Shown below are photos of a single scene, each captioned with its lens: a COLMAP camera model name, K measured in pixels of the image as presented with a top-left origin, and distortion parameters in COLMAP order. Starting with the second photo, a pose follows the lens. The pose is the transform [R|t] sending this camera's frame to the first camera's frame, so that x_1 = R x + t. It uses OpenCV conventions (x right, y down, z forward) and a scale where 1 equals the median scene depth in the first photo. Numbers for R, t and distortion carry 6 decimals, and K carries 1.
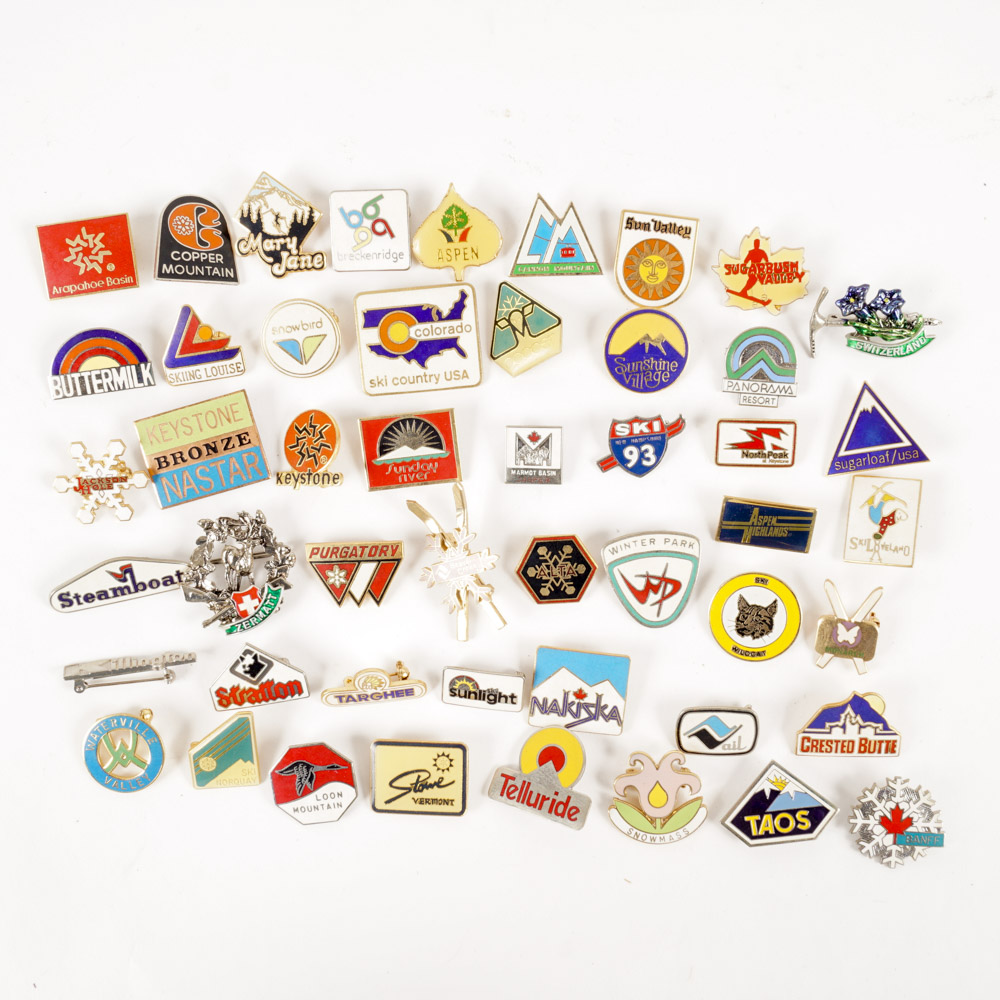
lens RADIAL K [[1385.3, 0, 500.0], [0, 1385.3, 500.0], [0, 0, 1]] dist [-0.090676, 0.066173]
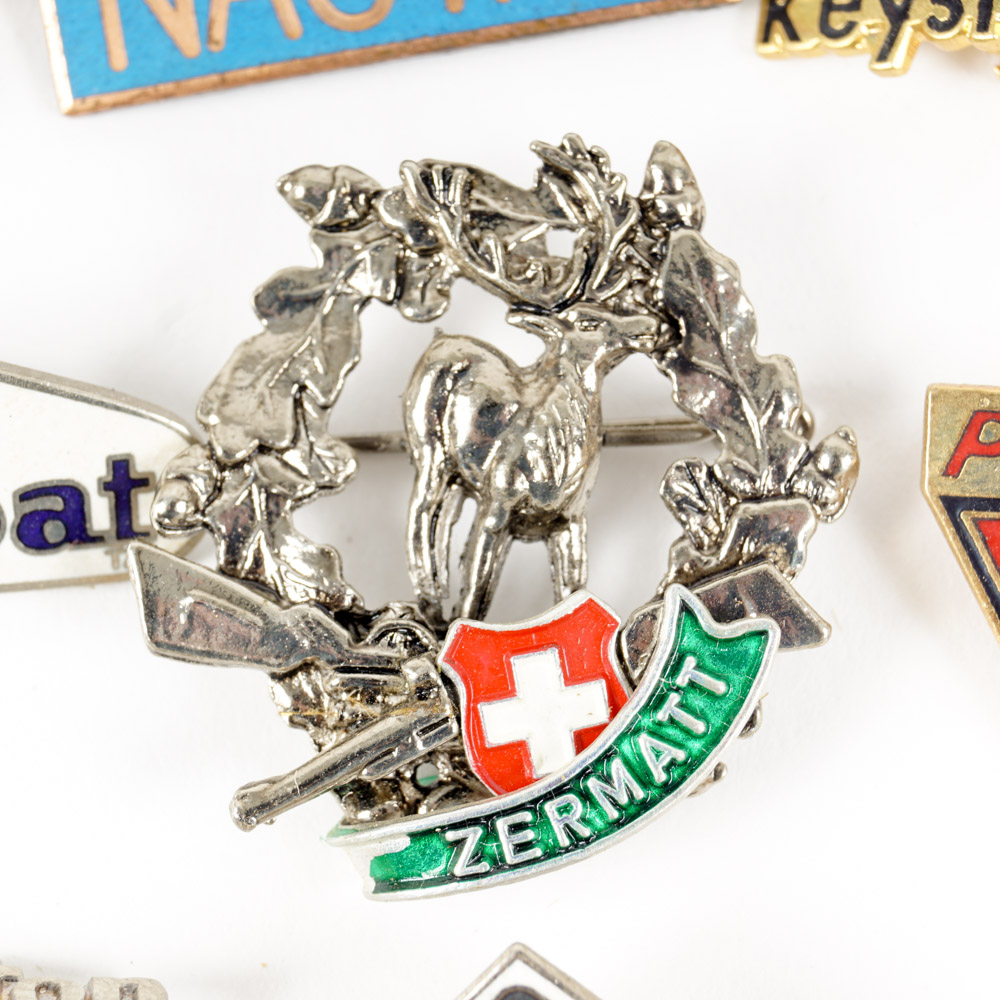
lens RADIAL K [[3079.5, 0, 500.0], [0, 3079.5, 500.0], [0, 0, 1]] dist [0.012428, -0.514545]
pose [[0.992468, 0.107976, -0.057859, -0.166532], [-0.114858, 0.984431, -0.133051, 0.097619], [0.042592, 0.138695, 0.989419, 0.638785]]
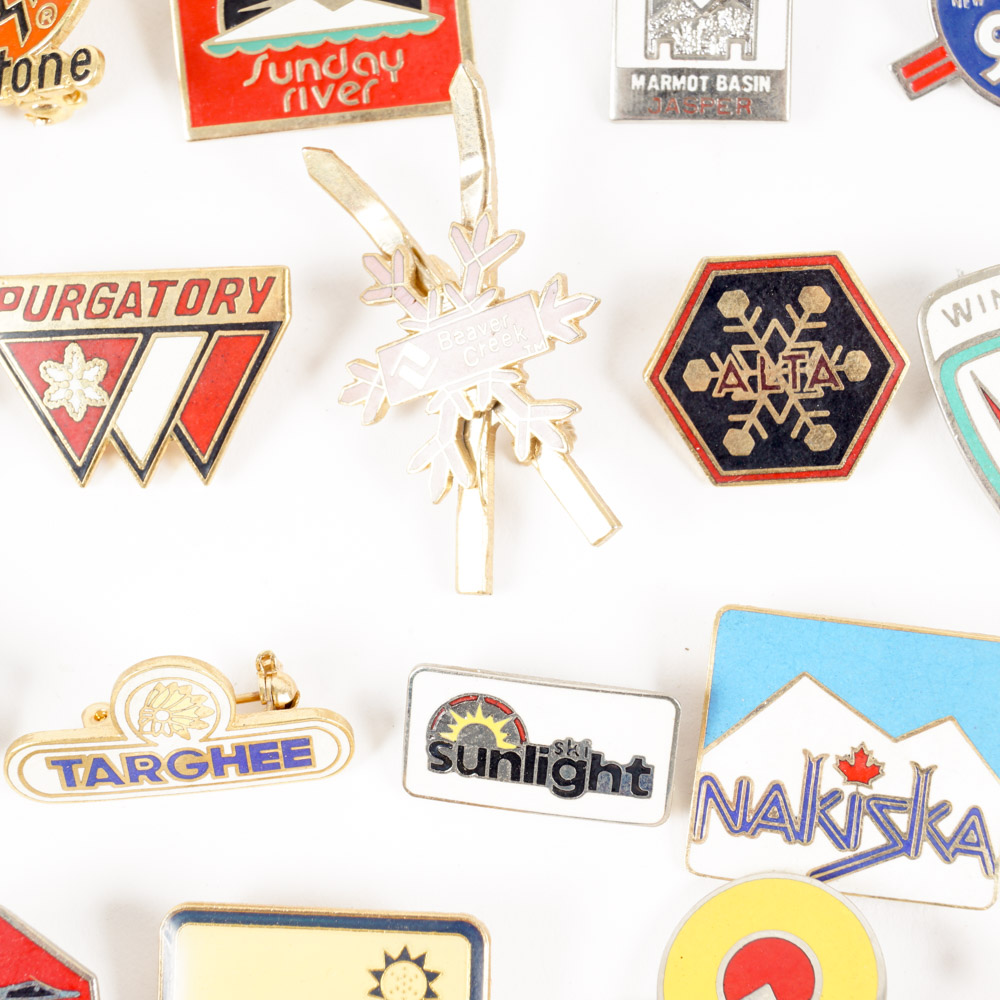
lens RADIAL K [[2278.7, 0, 500.0], [0, 2278.7, 500.0], [0, 0, 1]] dist [-0.059651, 0.154923]
pose [[0.999924, 0.012183, -0.002015, -0.020326], [-0.012345, 0.989973, -0.140717, 0.151716], [0.000280, 0.140731, 0.990048, 0.491195]]
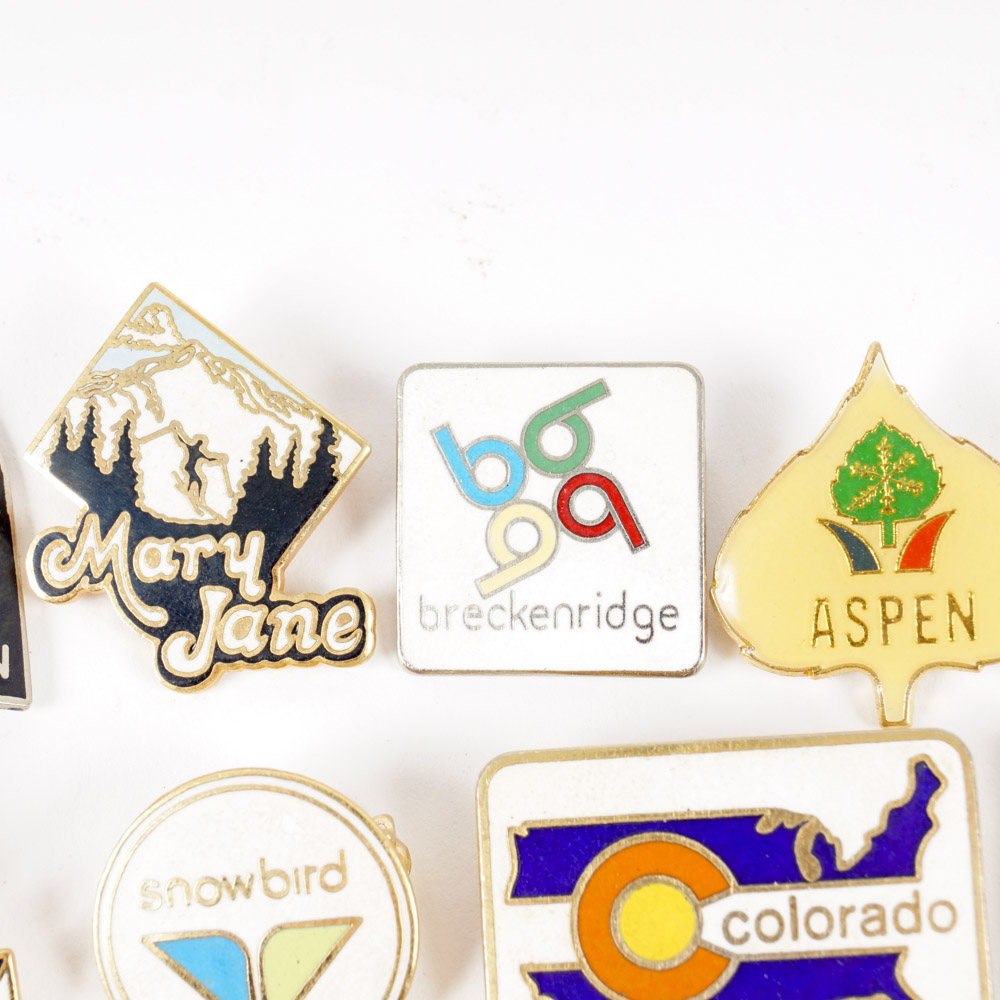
lens RADIAL K [[2609.5, 0, 500.0], [0, 2609.5, 500.0], [0, 0, 1]] dist [-0.068134, -0.028638]
pose [[0.997880, 0.027569, -0.058957, -0.076118], [-0.042469, 0.962246, -0.268846, -0.068553], [0.049319, 0.270780, 0.961377, 0.539818]]
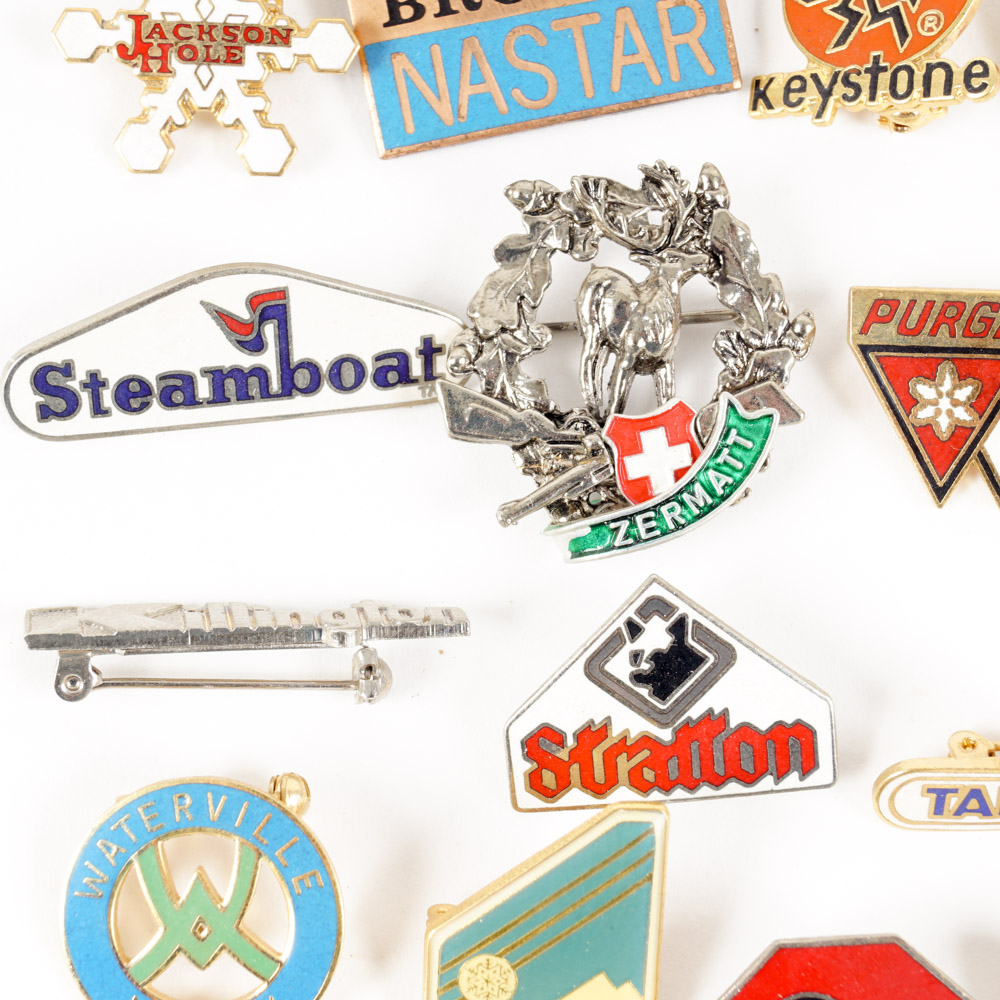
lens RADIAL K [[2278.7, 0, 500.0], [0, 2278.7, 500.0], [0, 0, 1]] dist [-0.059651, 0.154923]
pose [[0.996319, 0.079299, -0.032565, -0.196248], [-0.082700, 0.989134, -0.121553, 0.145217], [0.022572, 0.123798, 0.992051, 0.497962]]
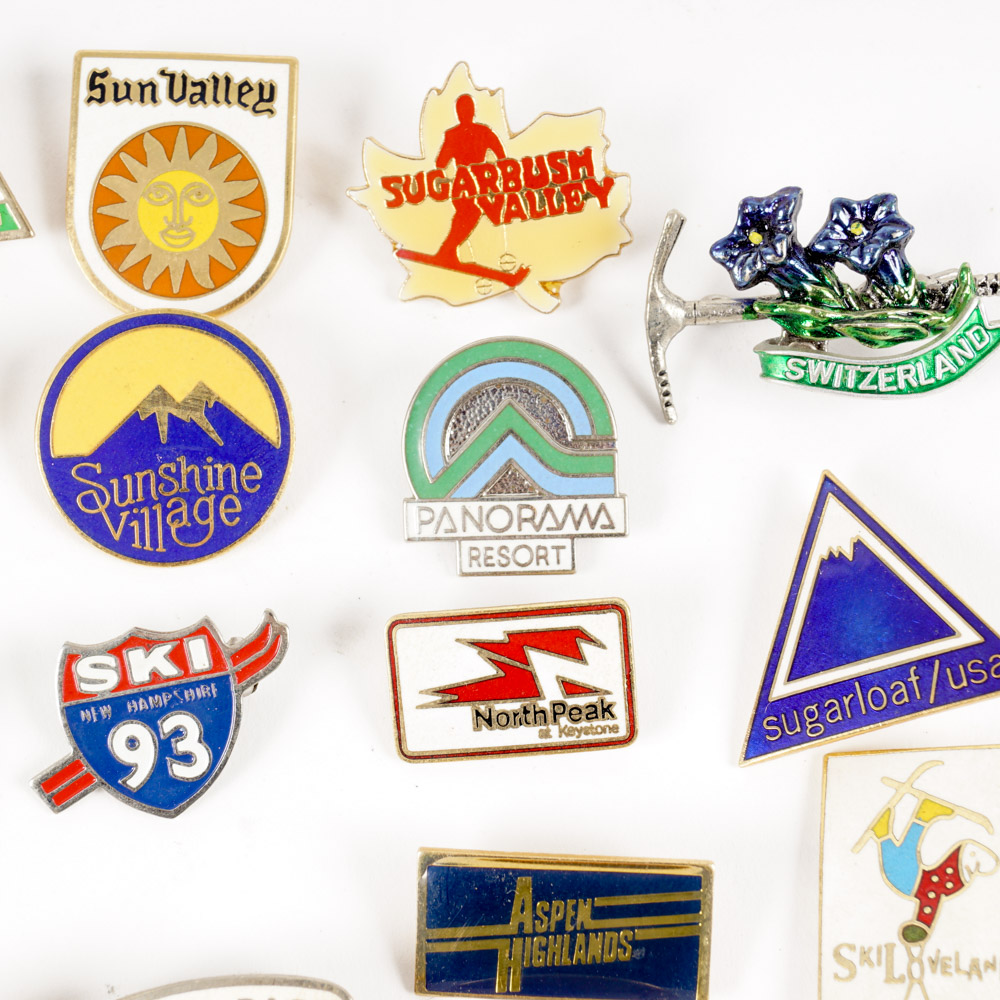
lens RADIAL K [[2278.7, 0, 500.0], [0, 2278.7, 500.0], [0, 0, 1]] dist [-0.059651, 0.154923]
pose [[0.995959, -0.084154, 0.031371, 0.170449], [0.088780, 0.975293, -0.202292, 0.026422], [-0.013572, 0.204260, 0.978823, 0.464572]]
